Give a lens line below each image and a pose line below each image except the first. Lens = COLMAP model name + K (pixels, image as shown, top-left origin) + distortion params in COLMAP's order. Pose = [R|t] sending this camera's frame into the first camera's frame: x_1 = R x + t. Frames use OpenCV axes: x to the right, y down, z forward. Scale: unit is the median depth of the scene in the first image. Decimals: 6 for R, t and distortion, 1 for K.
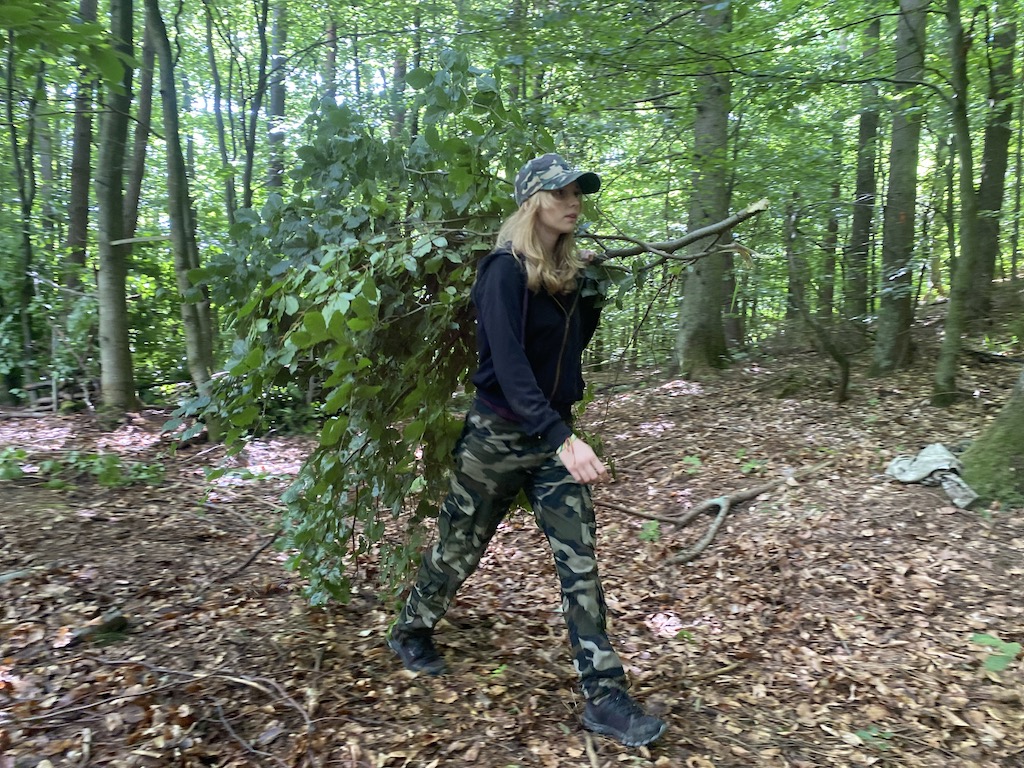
lens RADIAL K [[778.9, 0, 514.2], [0, 778.9, 379.6], [0, 0, 1]] dist [0.045612, -0.039982]
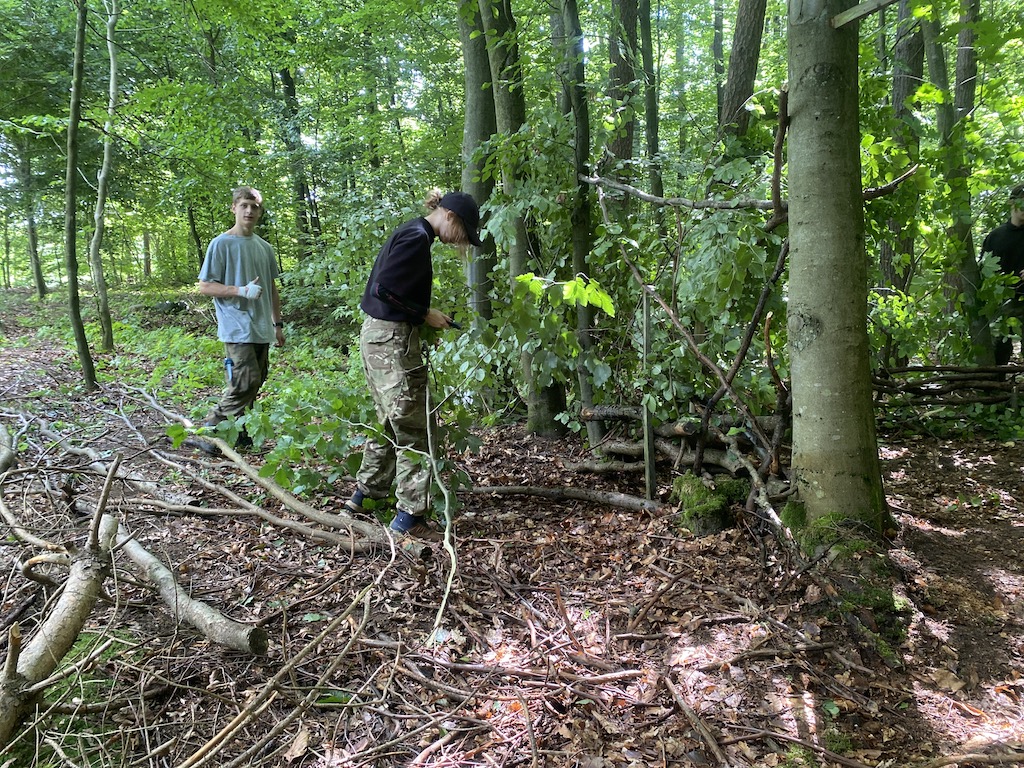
lens RADIAL K [[778.9, 0, 514.2], [0, 778.9, 379.6], [0, 0, 1]] dist [0.045612, -0.039982]
pose [[0.836213, 0.018713, -0.548085, -0.392293], [0.020800, 0.997616, 0.065795, -0.045678], [0.548010, -0.066419, 0.833831, 0.575529]]
